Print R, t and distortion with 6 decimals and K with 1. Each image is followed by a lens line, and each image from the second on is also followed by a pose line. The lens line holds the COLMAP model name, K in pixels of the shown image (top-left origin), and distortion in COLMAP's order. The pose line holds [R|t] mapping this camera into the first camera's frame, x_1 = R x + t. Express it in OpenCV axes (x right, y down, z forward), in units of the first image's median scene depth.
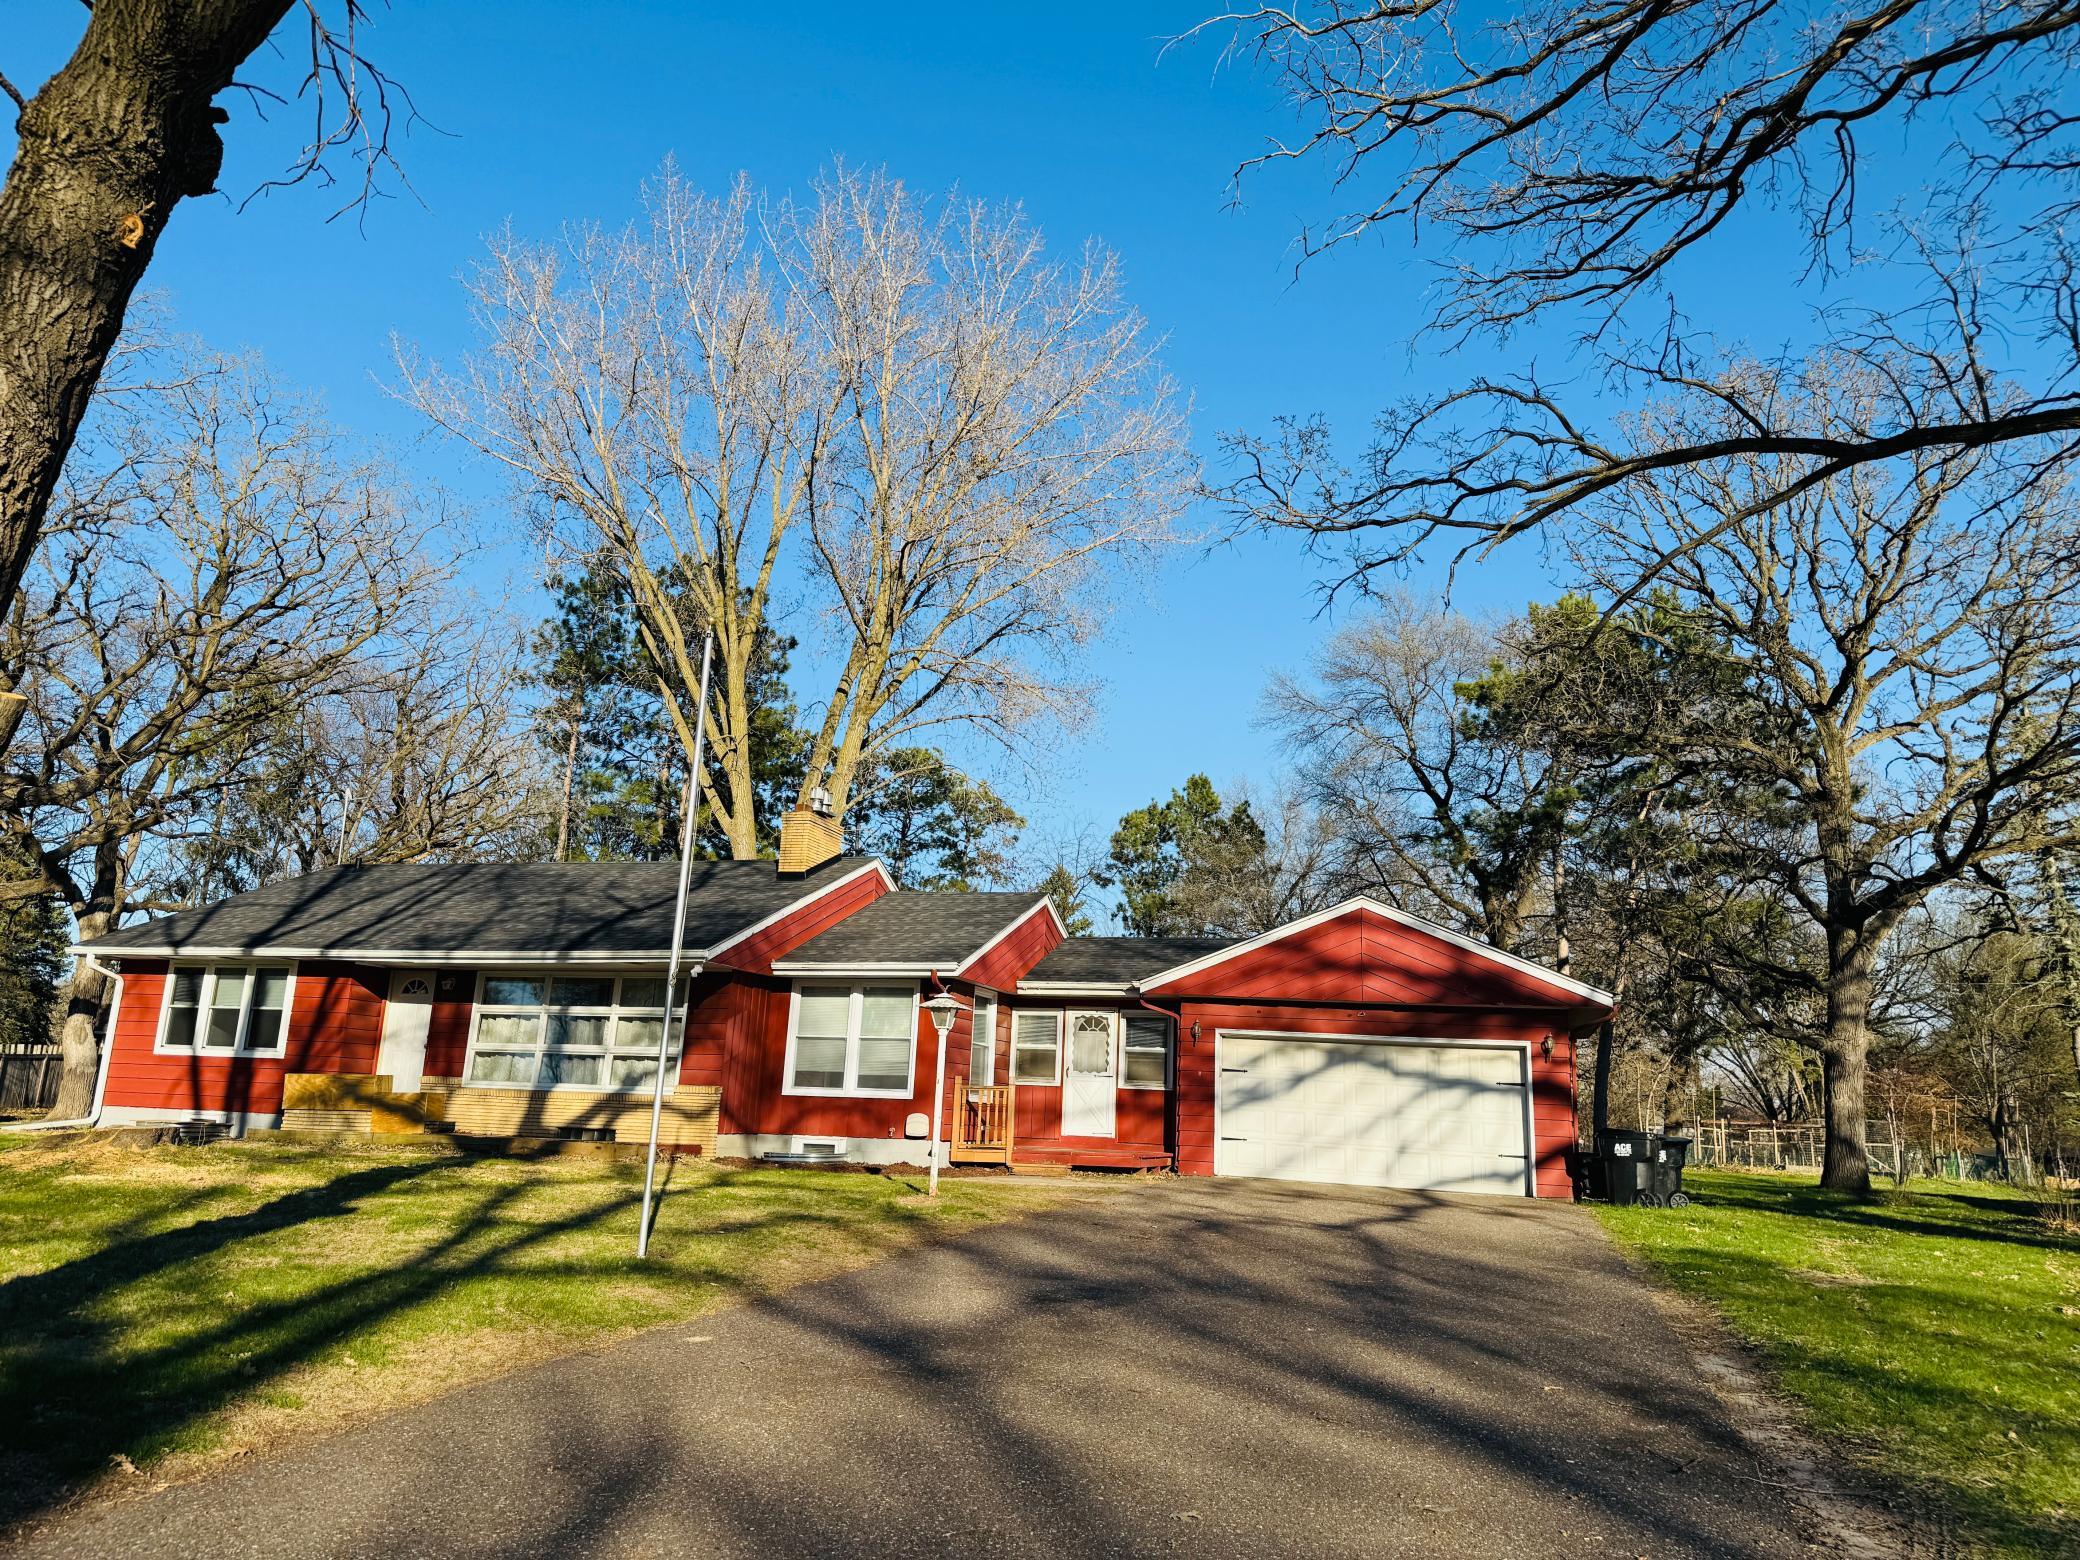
lens RADIAL K [[1448.8, 0, 1031.5], [0, 1448.8, 781.0], [0, 0, 1]] dist [0.162343, -0.236165]
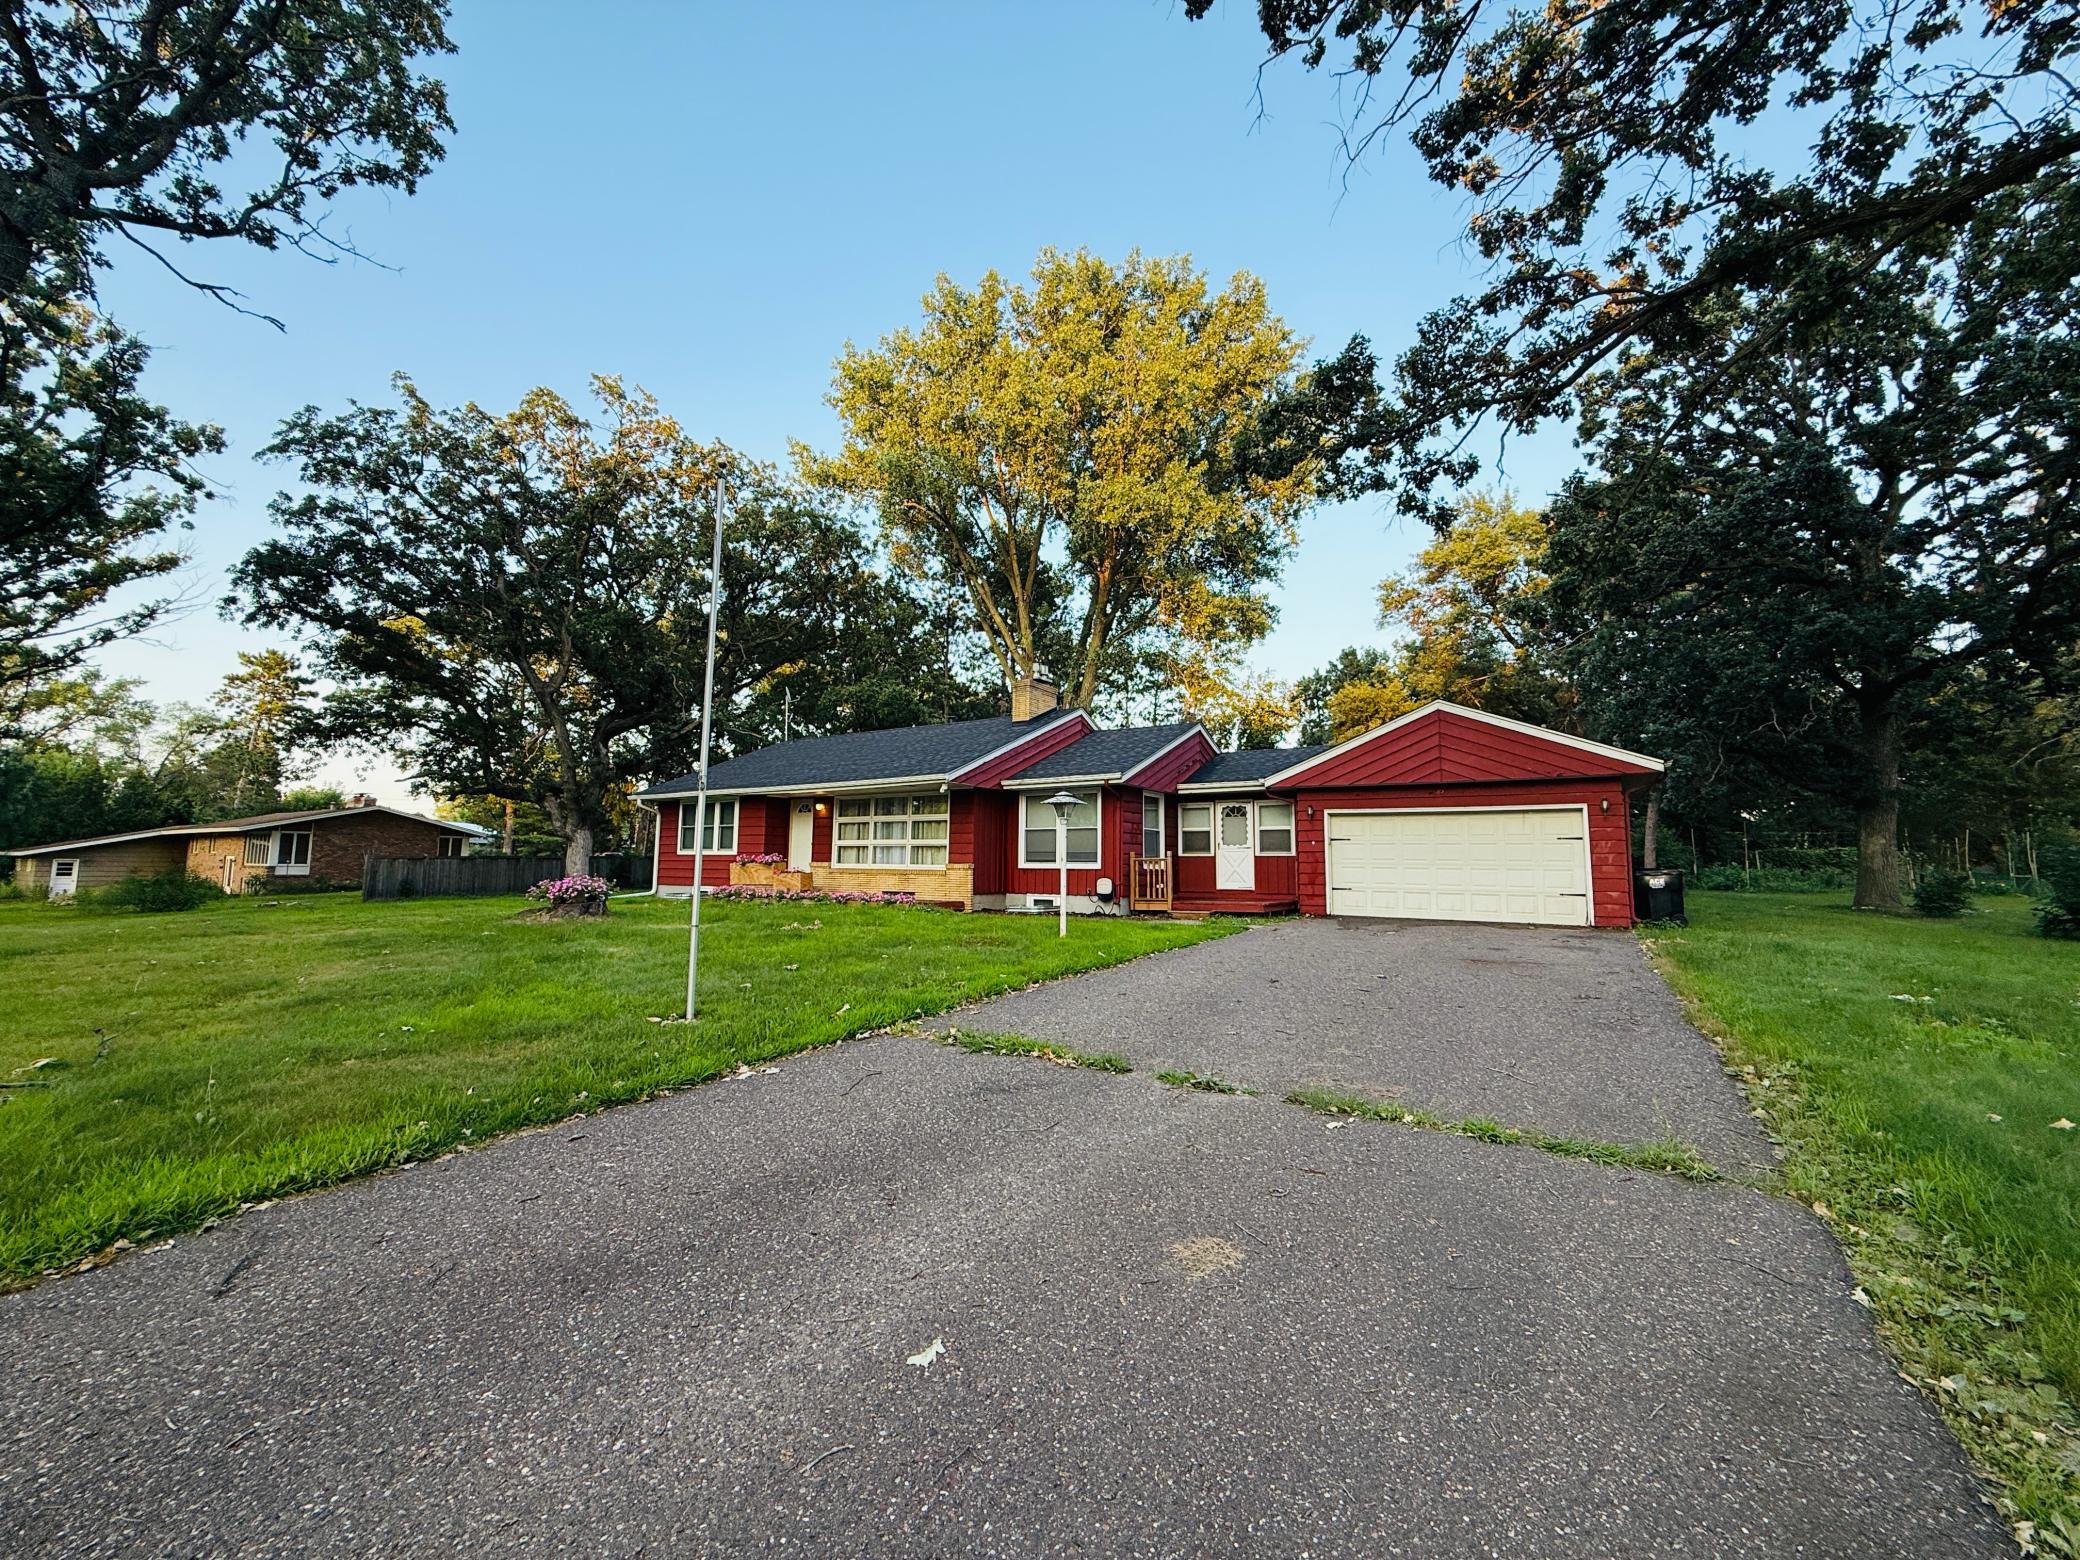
lens RADIAL K [[822.6, 0, 1040.0], [0, 822.6, 780.0], [0, 0, 1]] dist [-0.000748, -0.000417]
pose [[0.963916, -0.062265, -0.258822, 0.070668], [0.091498, 0.990519, 0.102473, 0.039870], [0.249987, -0.122457, 0.960474, 0.203333]]
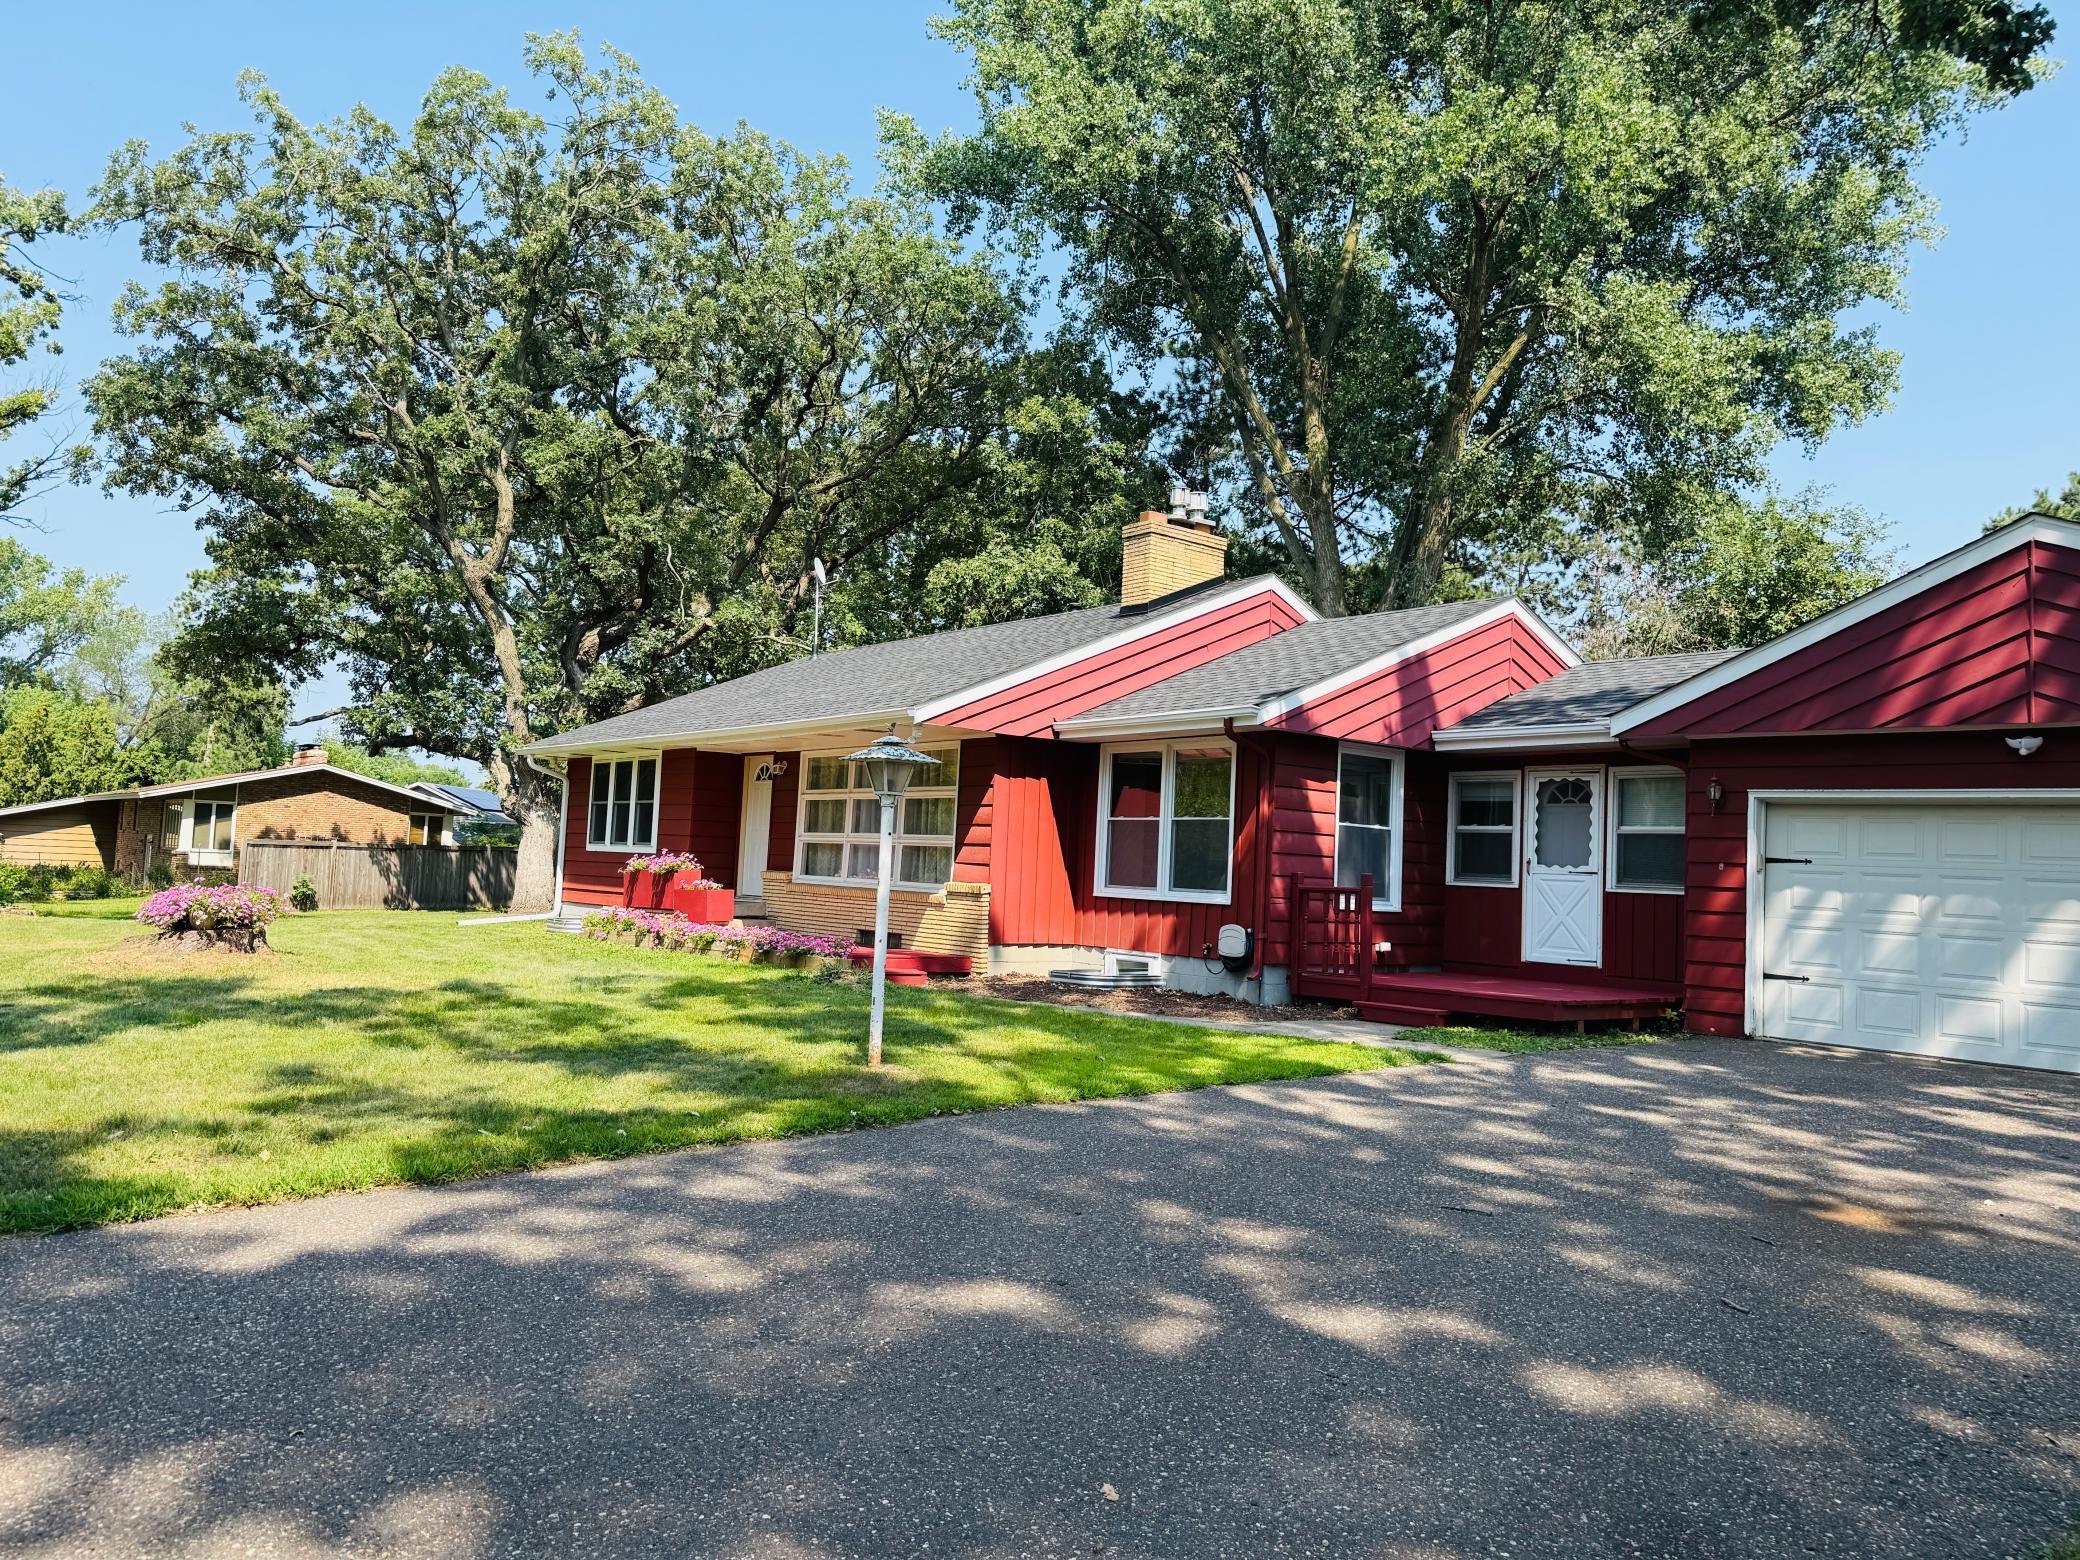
lens RADIAL K [[1443.3, 0, 1034.2], [0, 1443.3, 783.7], [0, 0, 1]] dist [0.089887, -0.105715]
pose [[0.836165, -0.039277, -0.547070, 0.202637], [0.114041, 0.988084, 0.103366, 0.074713], [0.536491, -0.148820, 0.830680, 0.365876]]
